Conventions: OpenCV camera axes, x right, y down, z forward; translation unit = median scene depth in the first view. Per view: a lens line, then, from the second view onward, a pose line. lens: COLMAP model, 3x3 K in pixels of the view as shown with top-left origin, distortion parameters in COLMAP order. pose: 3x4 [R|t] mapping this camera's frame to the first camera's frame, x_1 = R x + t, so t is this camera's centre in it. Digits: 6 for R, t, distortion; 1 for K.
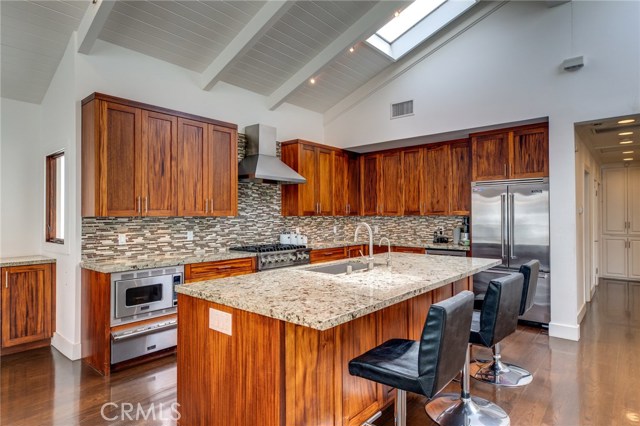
lens RADIAL K [[363.1, 0, 320.4], [0, 363.1, 213.0], [0, 0, 1]] dist [0.011726, -0.000366]
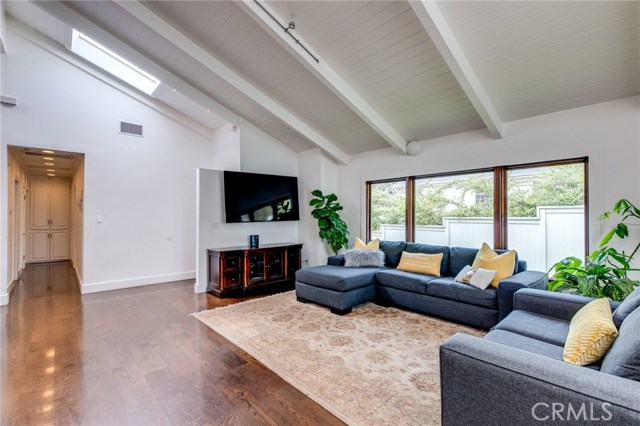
lens RADIAL K [[289.3, 0, 321.2], [0, 289.3, 214.3], [0, 0, 1]] dist [0.004568, 0.001041]
pose [[0.128076, 0.013867, 0.991667, -0.166366], [-0.008171, 0.999883, -0.012926, 0.011908], [-0.991731, -0.006447, 0.128175, -0.218927]]
